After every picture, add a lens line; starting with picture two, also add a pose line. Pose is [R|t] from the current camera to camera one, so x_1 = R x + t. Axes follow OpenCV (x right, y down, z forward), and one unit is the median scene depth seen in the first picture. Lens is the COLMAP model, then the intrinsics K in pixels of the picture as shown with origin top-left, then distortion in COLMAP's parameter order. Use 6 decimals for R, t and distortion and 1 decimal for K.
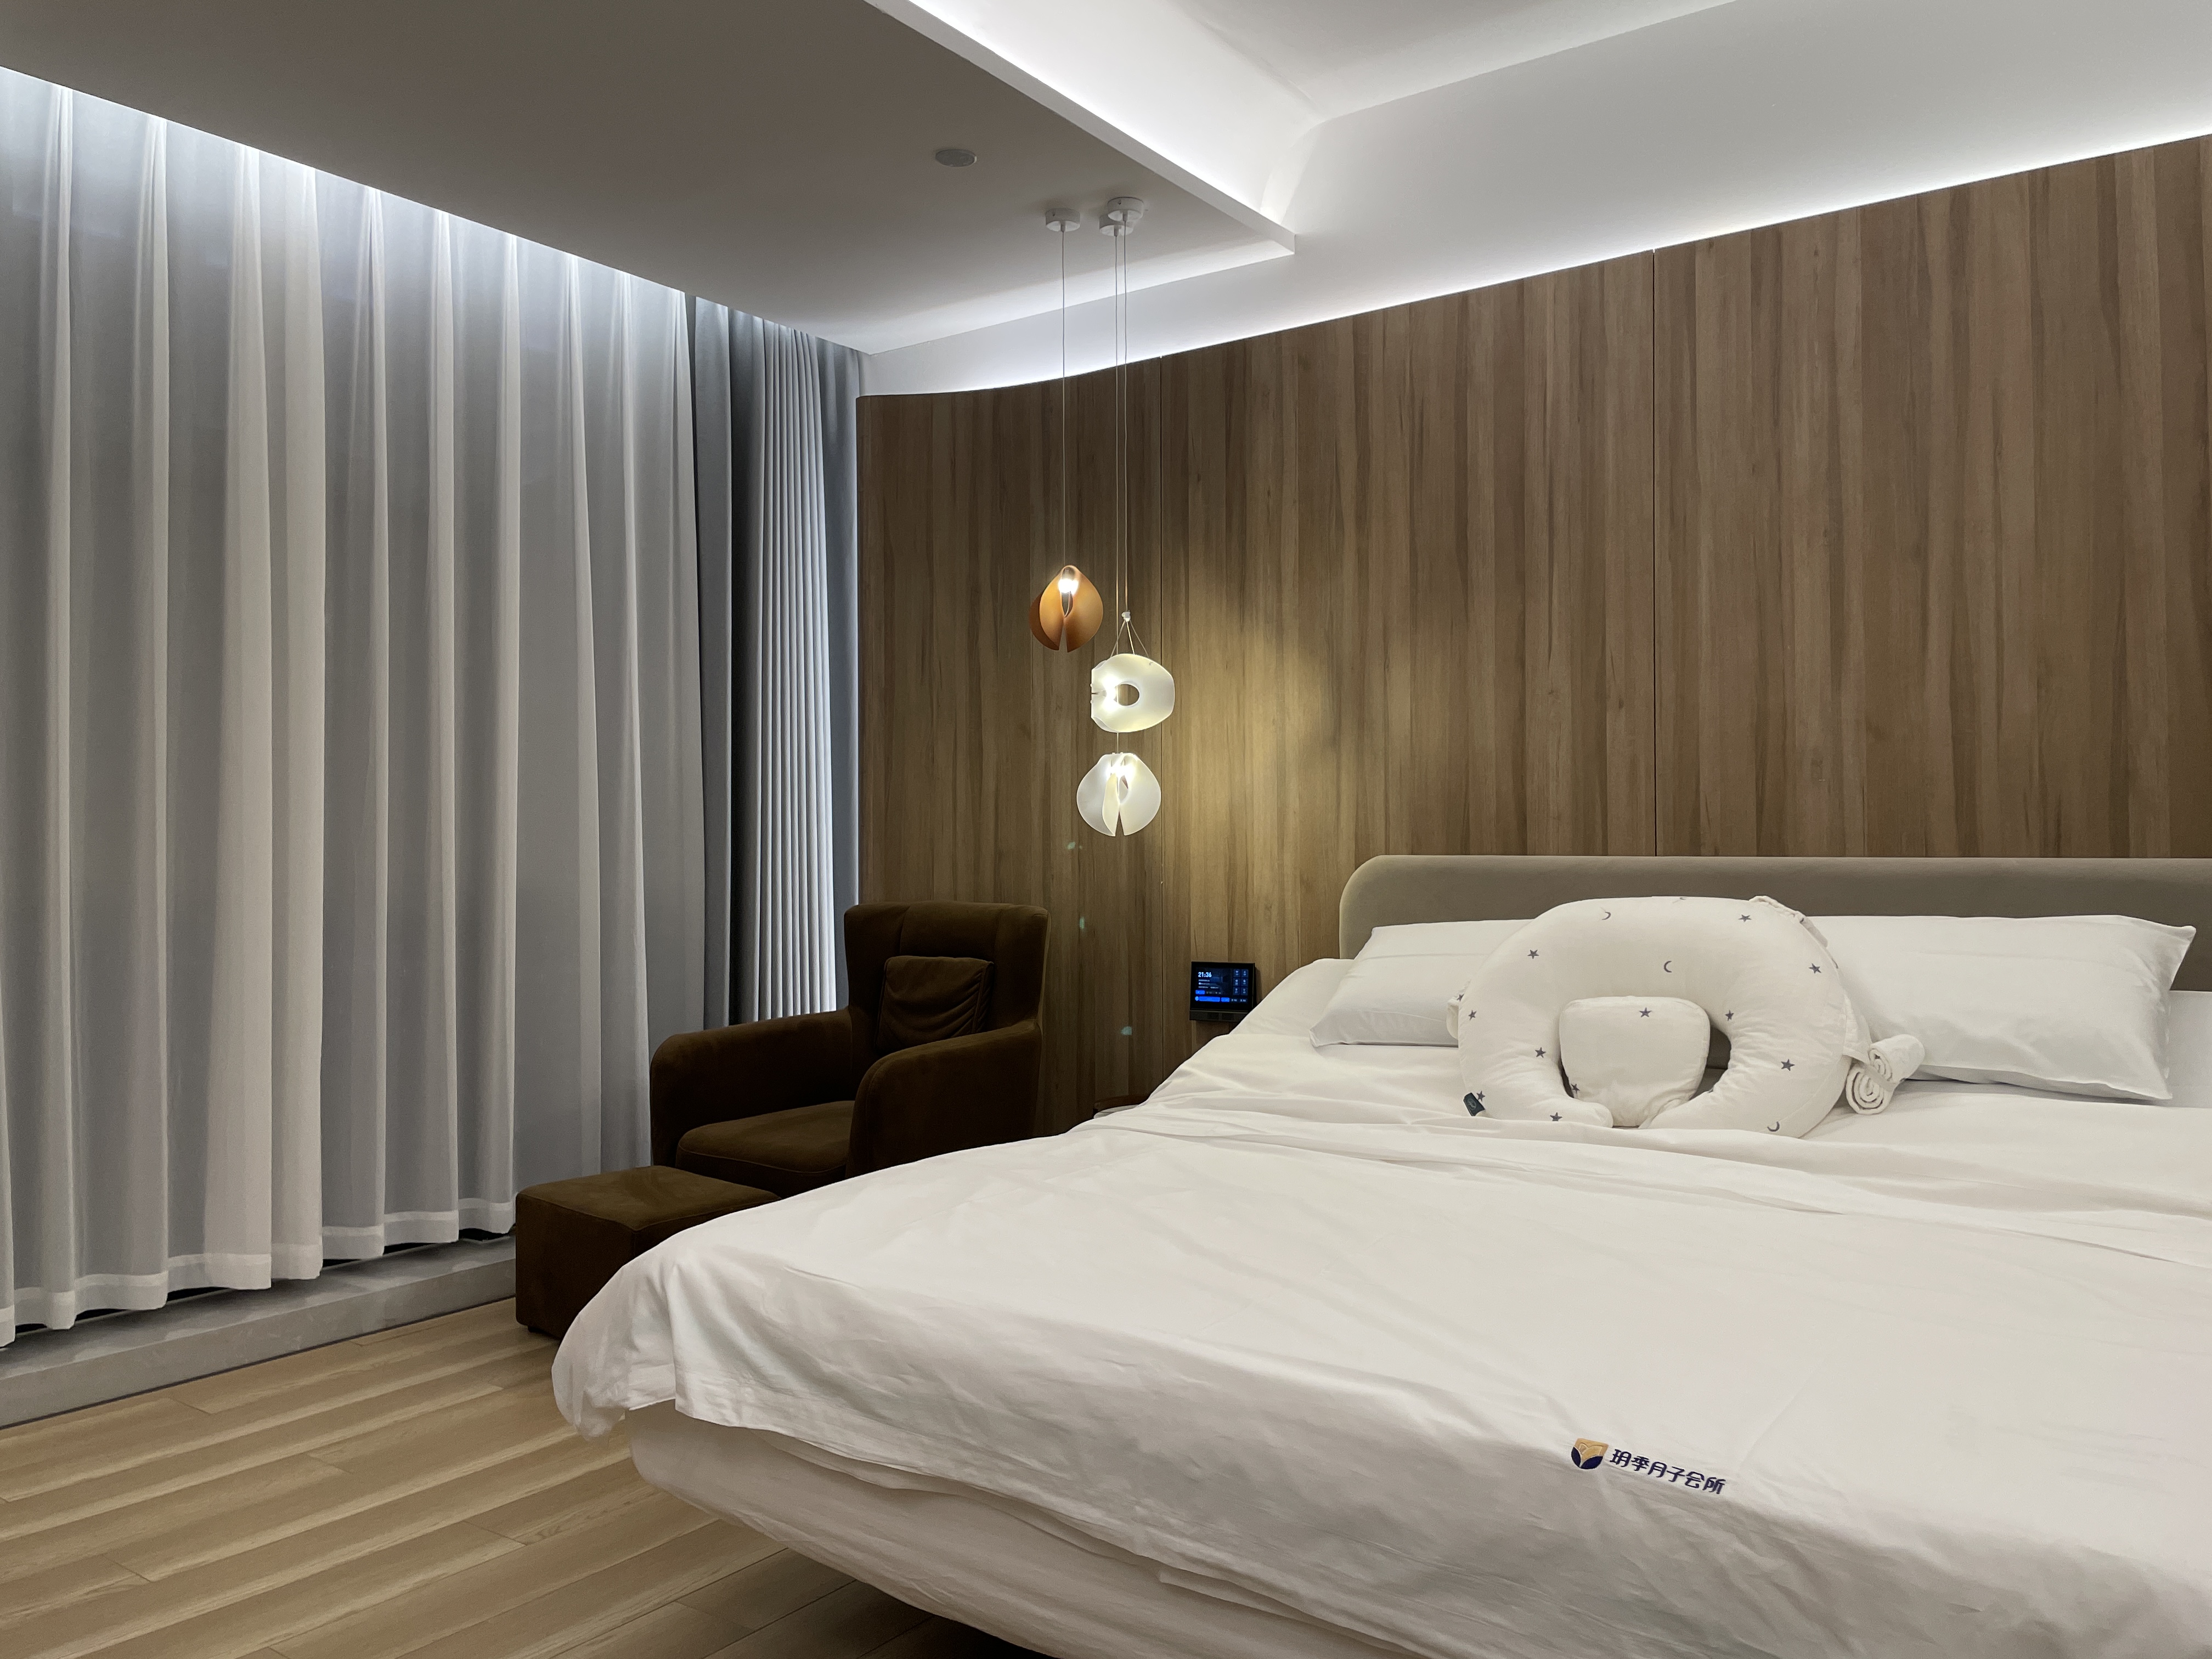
lens RADIAL K [[1666.0, 0, 1077.4], [0, 1666.0, 820.7], [0, 0, 1]] dist [0.090820, -0.120990]
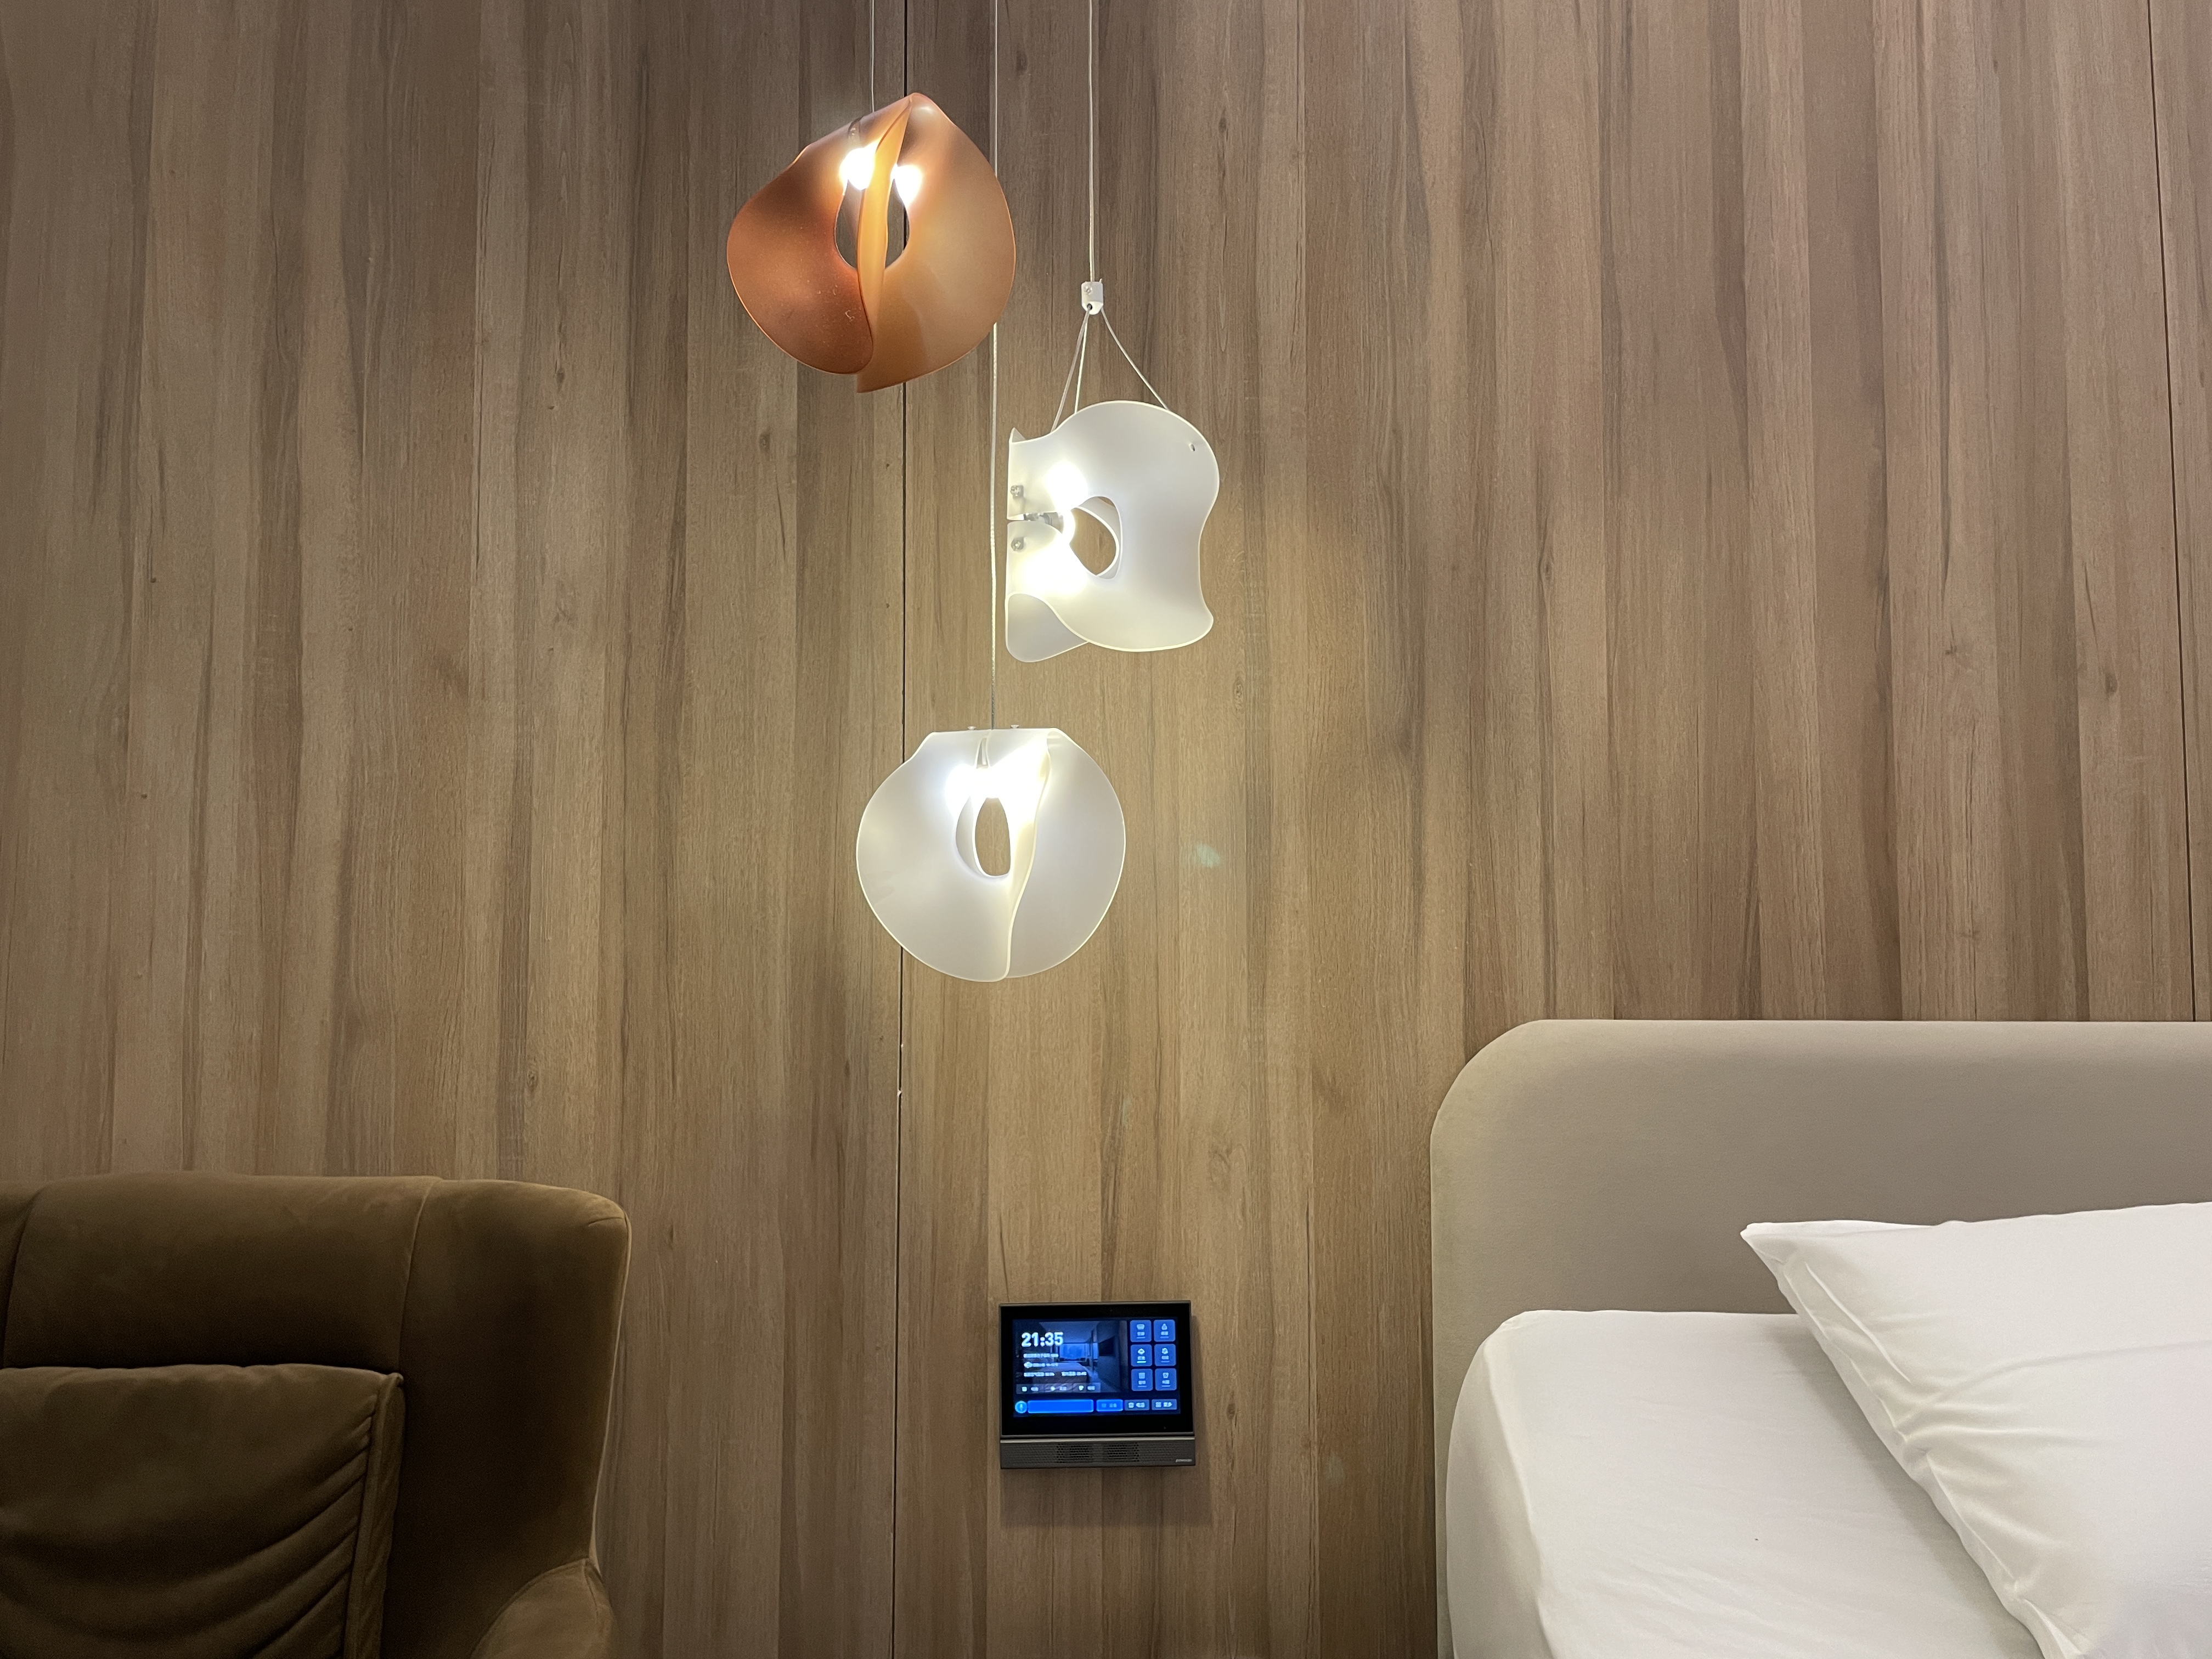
lens RADIAL K [[1666.0, 0, 1078.2], [0, 1666.0, 825.5], [0, 0, 1]] dist [0.090820, -0.120990]
pose [[0.807592, 0.039265, 0.588433, -0.165326], [-0.009255, 0.998502, -0.053926, -0.004047], [-0.589669, 0.038104, 0.806746, 0.777417]]
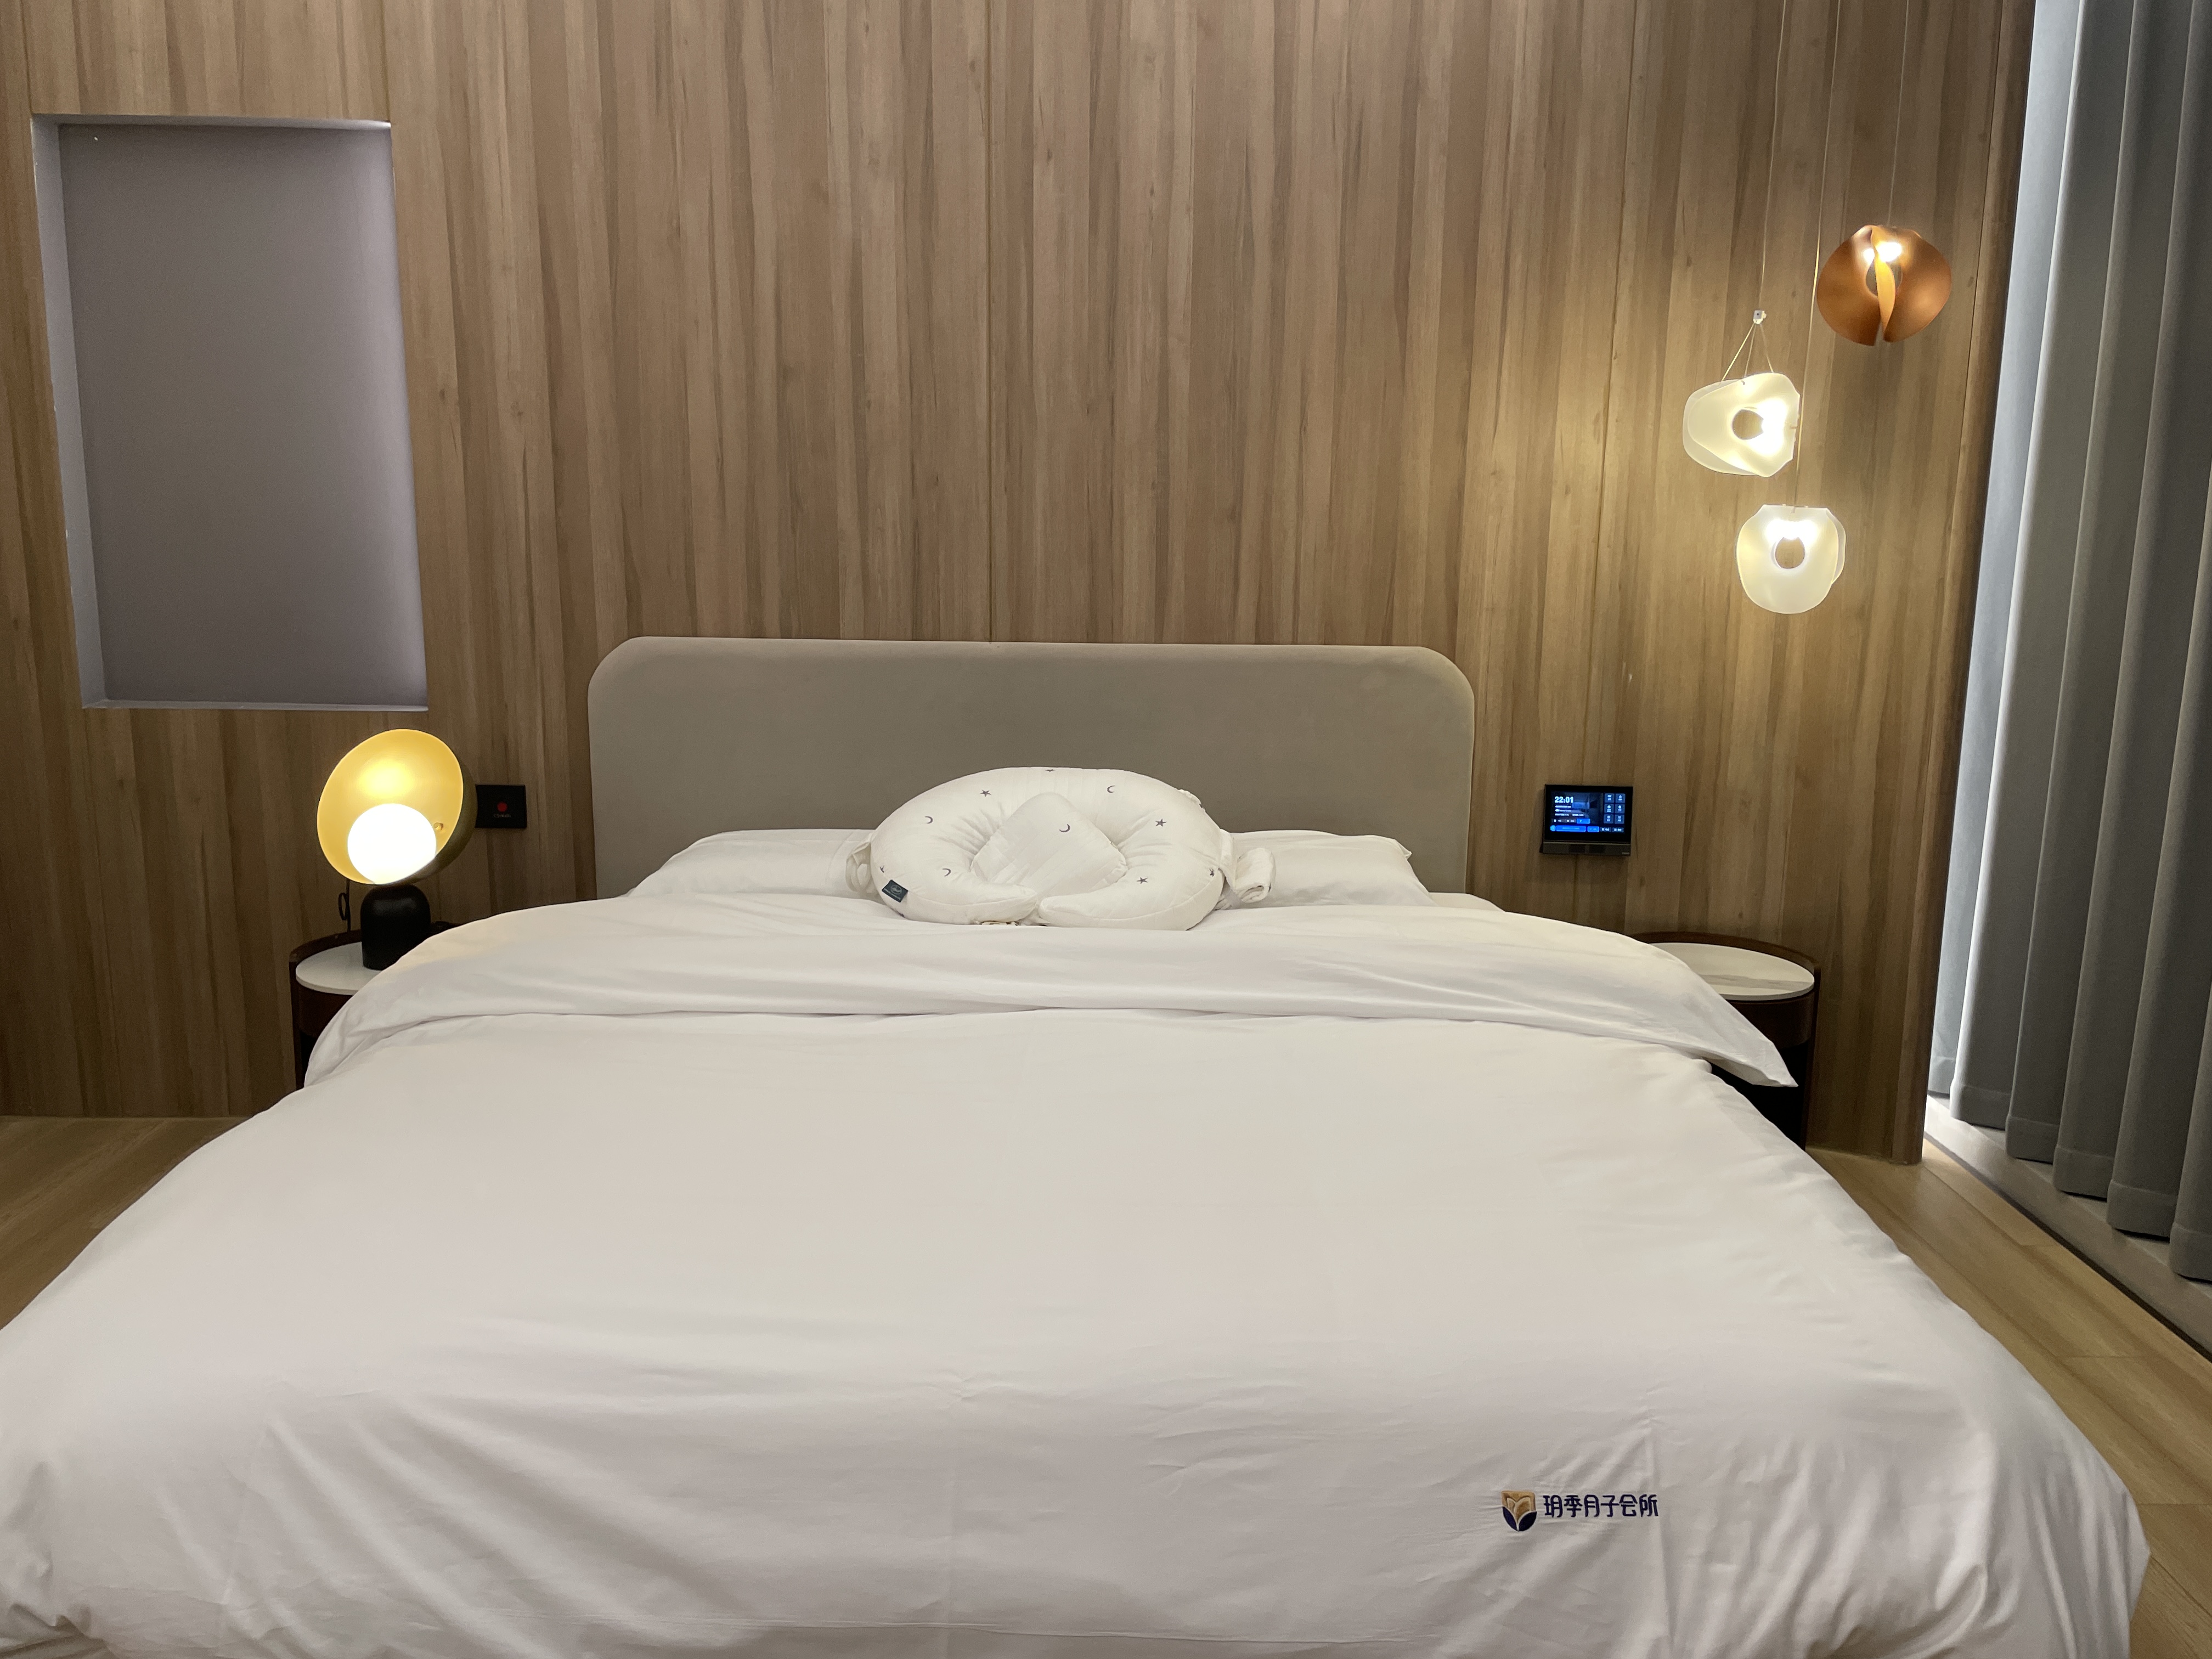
lens RADIAL K [[1666.0, 0, 1109.5], [0, 1666.0, 825.1], [0, 0, 1]] dist [0.090820, -0.120990]
pose [[0.799723, -0.093166, 0.593097, -0.456535], [-0.023733, 0.982208, 0.186290, -0.053023], [-0.599901, -0.163056, 0.783283, 0.368717]]
